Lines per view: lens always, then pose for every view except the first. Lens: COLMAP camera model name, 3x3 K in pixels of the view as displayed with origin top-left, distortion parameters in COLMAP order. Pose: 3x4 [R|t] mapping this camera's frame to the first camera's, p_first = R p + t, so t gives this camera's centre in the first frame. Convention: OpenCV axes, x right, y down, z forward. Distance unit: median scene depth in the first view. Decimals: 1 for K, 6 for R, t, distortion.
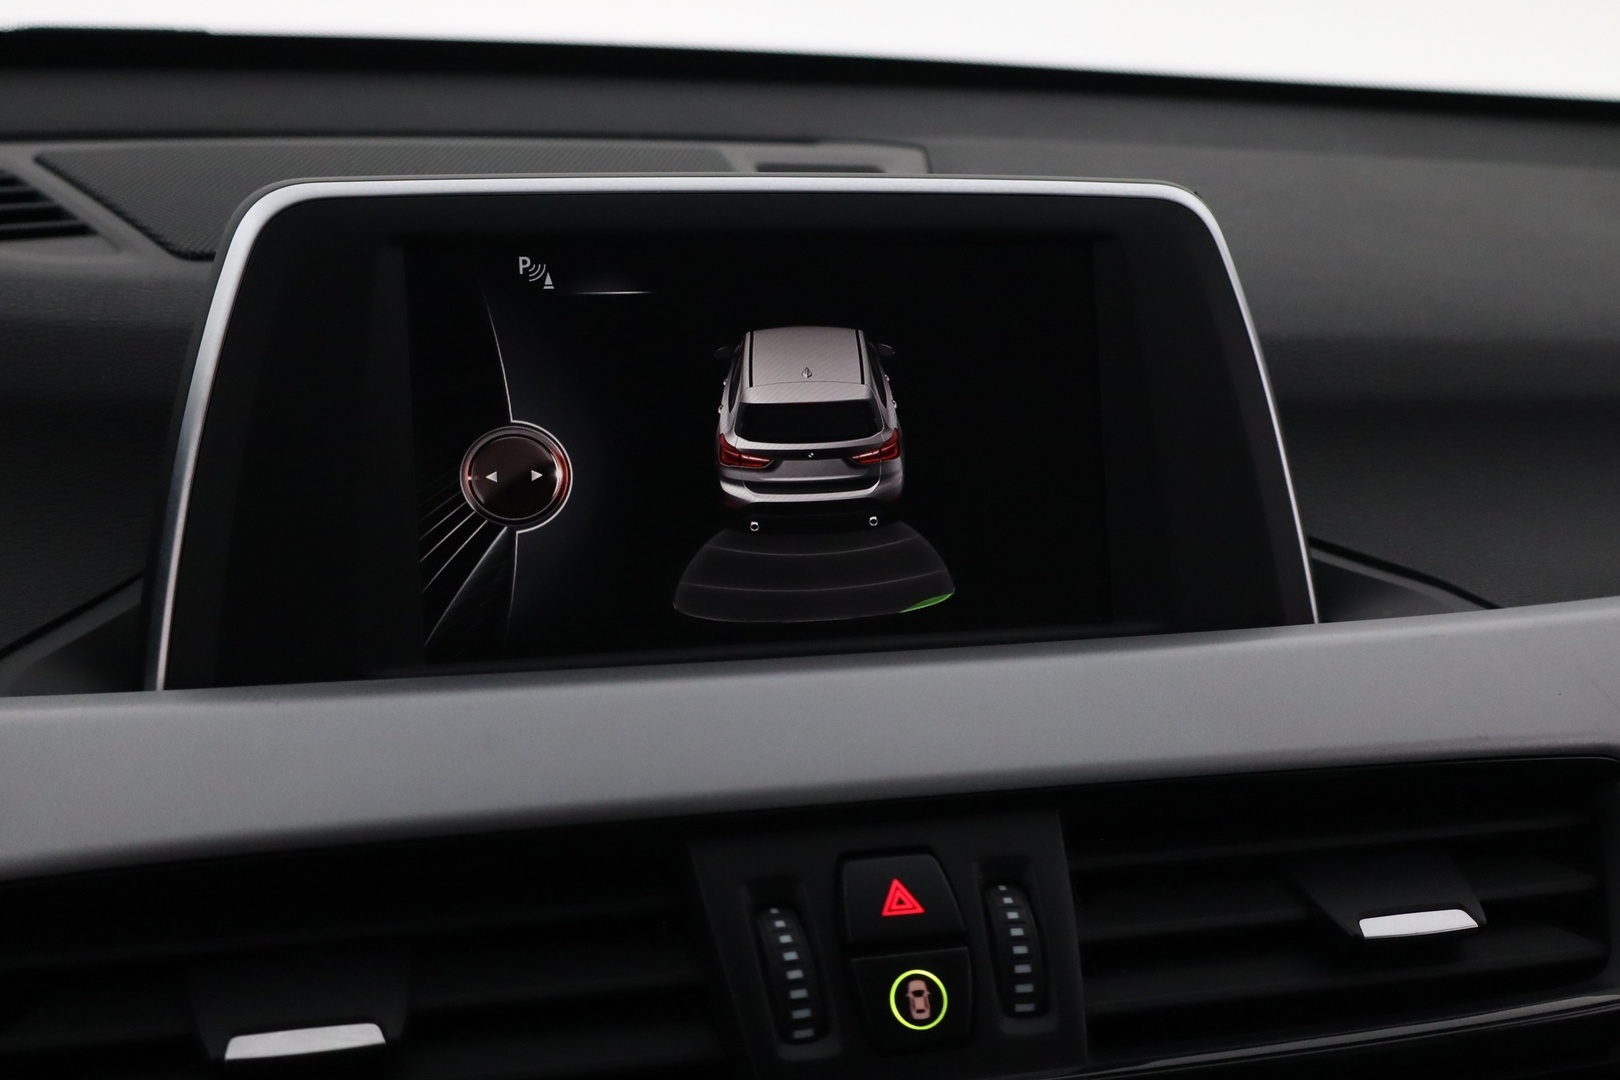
lens RADIAL K [[2281.8, 0, 806.4], [0, 2281.8, 539.2], [0, 0, 1]] dist [0.065761, 0.000000]
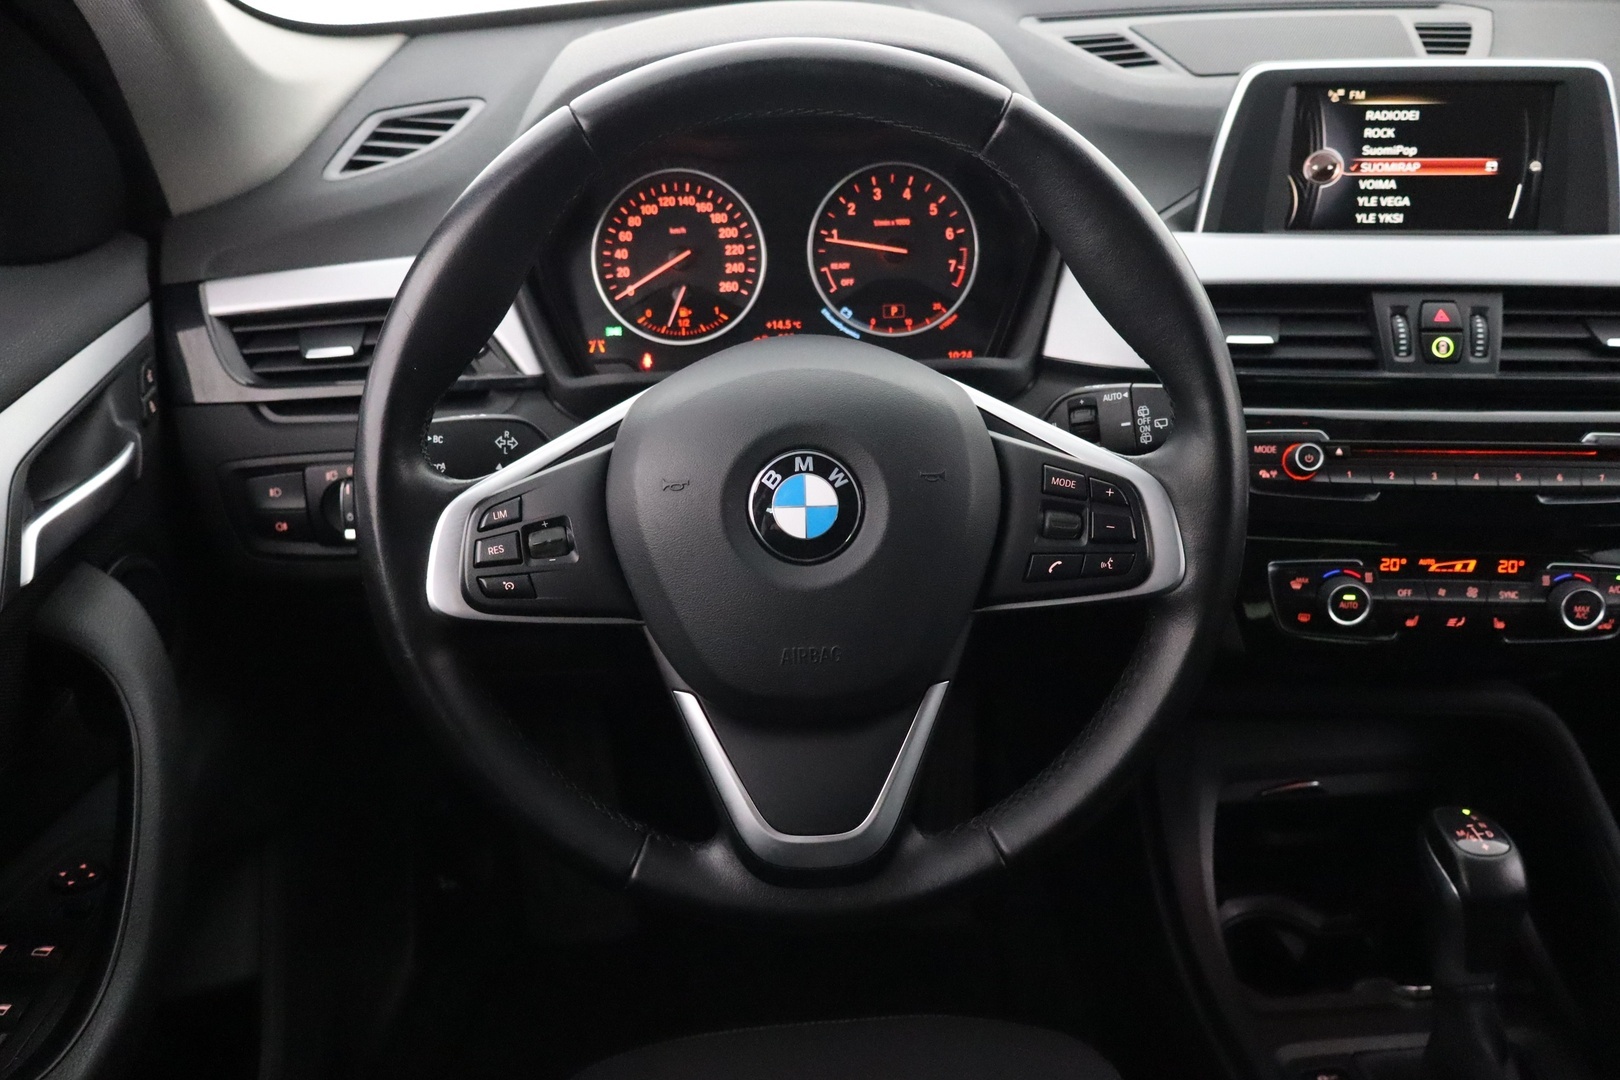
lens RADIAL K [[1314.1, 0, 782.1], [0, 1314.1, 526.2], [0, 0, 1]] dist [-0.009143, 0.006845]
pose [[0.927550, 0.143634, -0.344993, -0.127057], [-0.037794, 0.954506, 0.295787, -0.061621], [0.371784, -0.261318, 0.890780, -0.948151]]
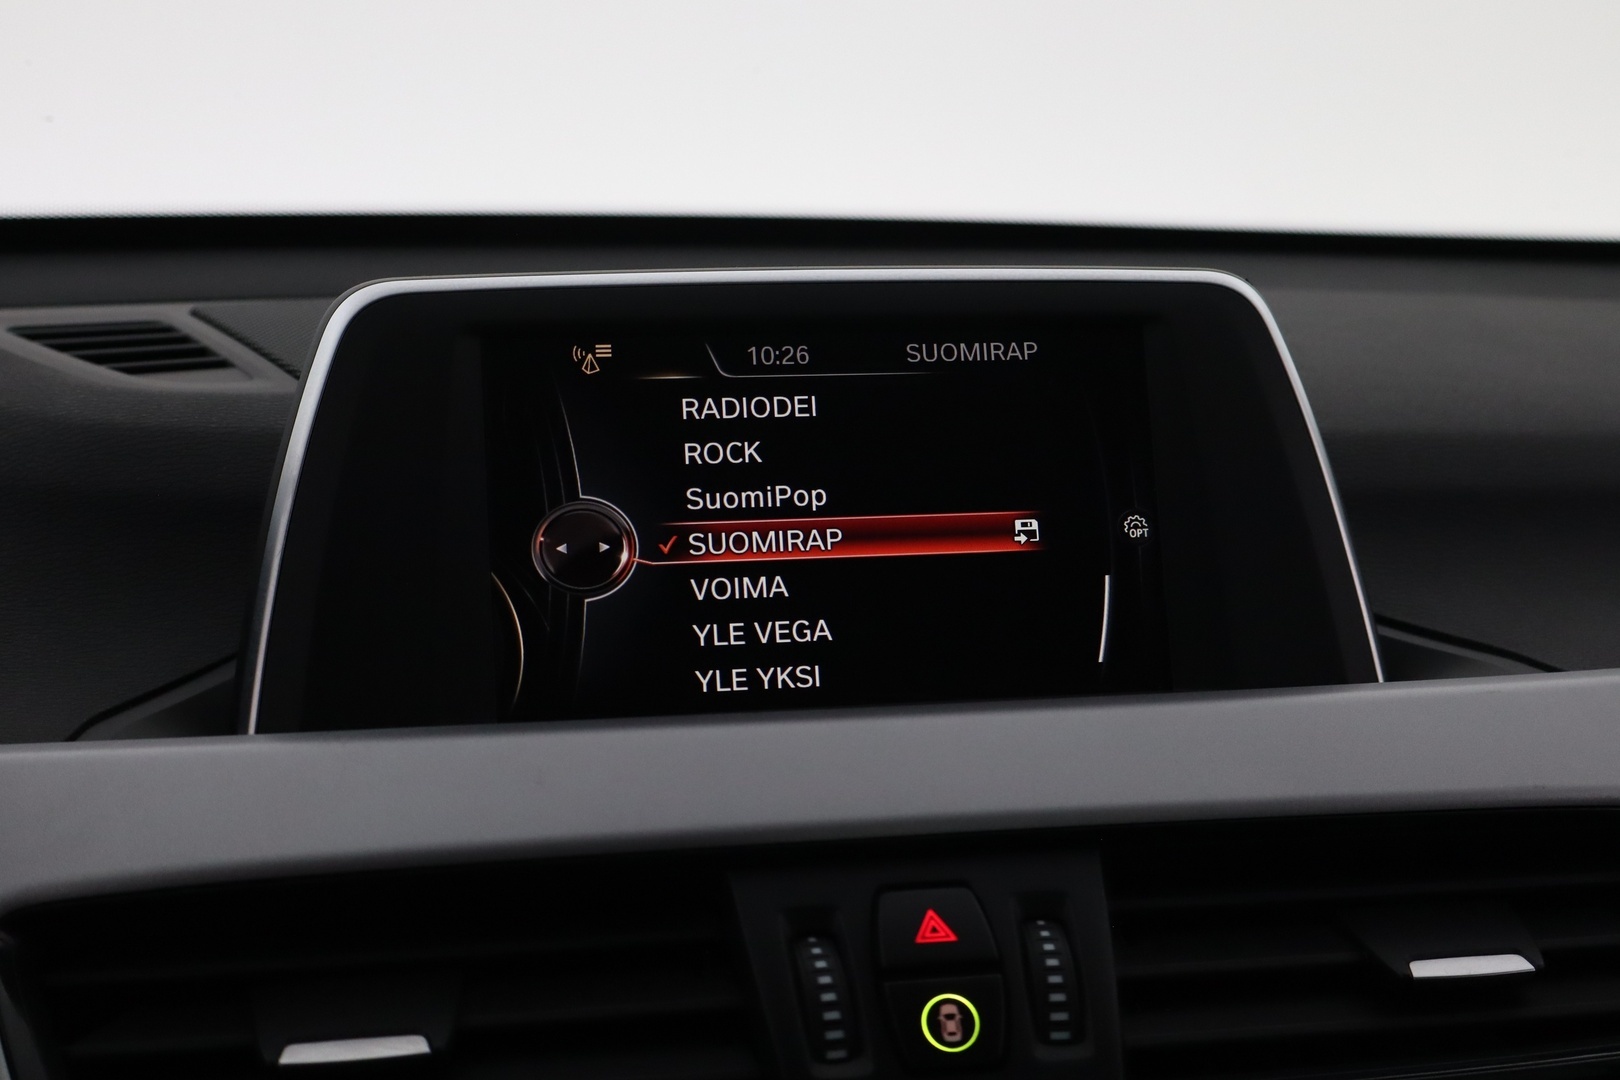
lens RADIAL K [[2281.8, 0, 806.9], [0, 2281.8, 533.6], [0, 0, 1]] dist [0.065761, 0.000000]
pose [[0.994092, -0.025283, -0.105555, 0.090138], [0.012976, 0.993201, -0.115689, 0.092484], [0.107762, 0.113636, 0.987661, -0.038988]]
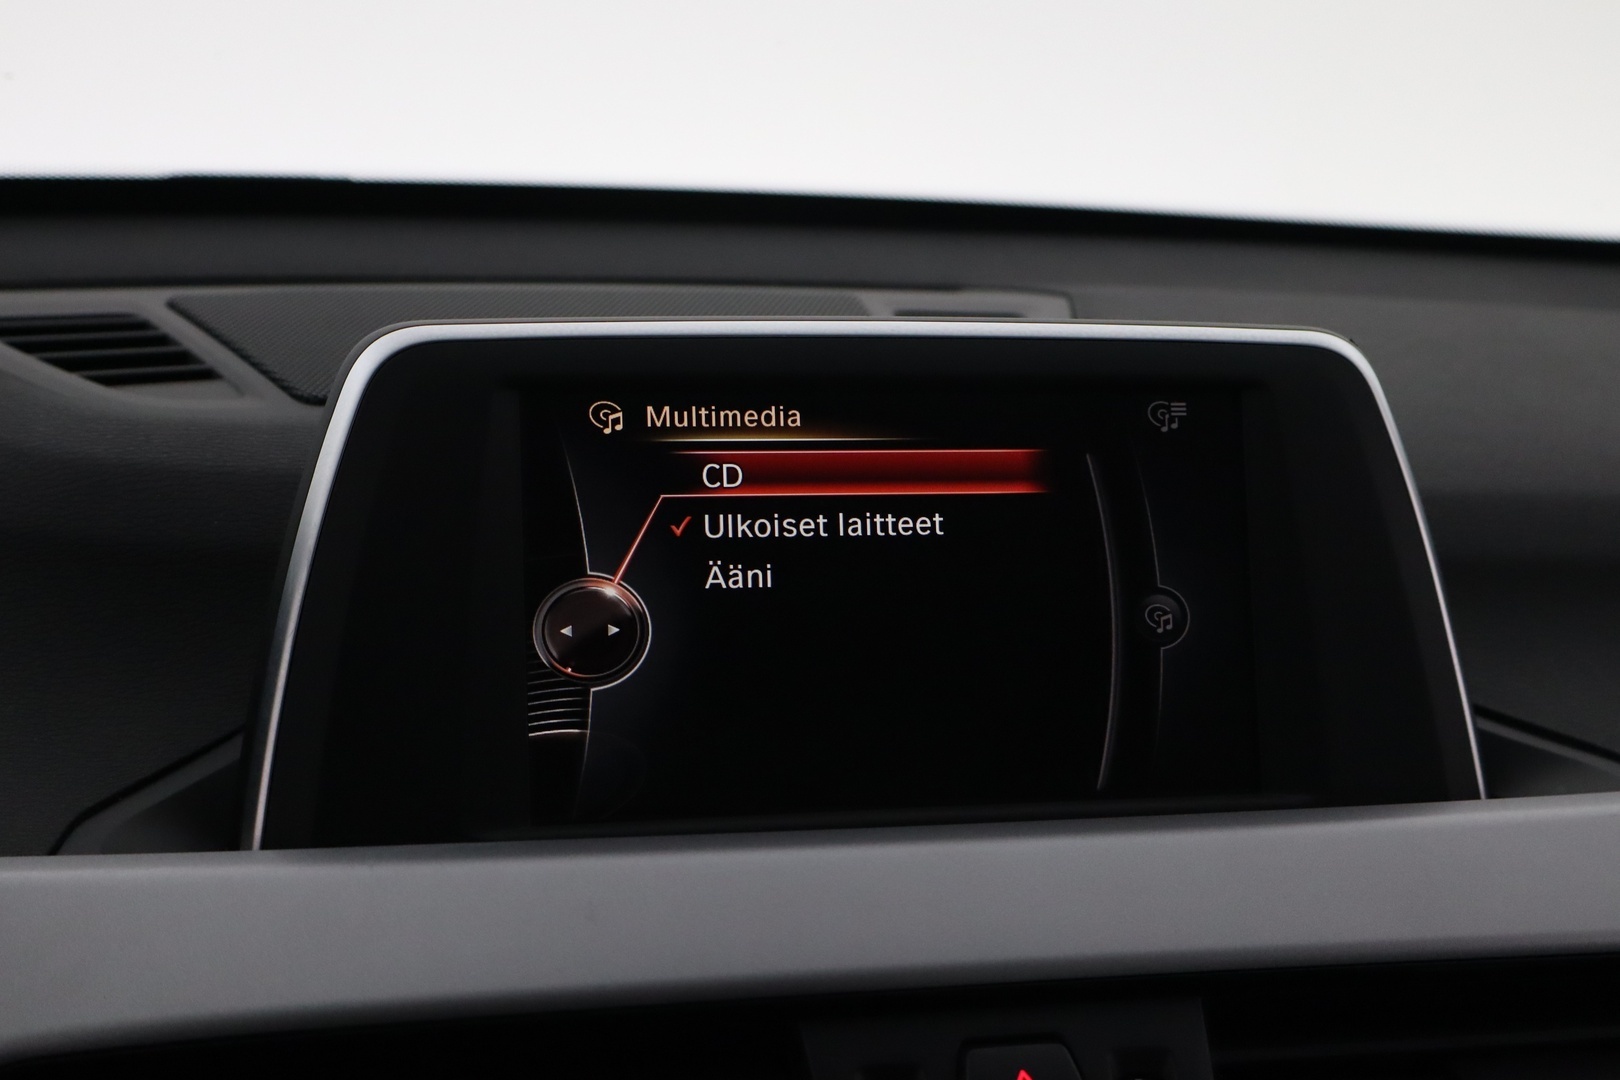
lens RADIAL K [[2281.8, 0, 811.6], [0, 2281.8, 546.6], [0, 0, 1]] dist [0.065761, 0.000000]
pose [[0.997816, 0.010448, -0.065230, 0.011123], [-0.014478, 0.997995, -0.061616, -0.004593], [0.064455, 0.062426, 0.995966, 0.050521]]
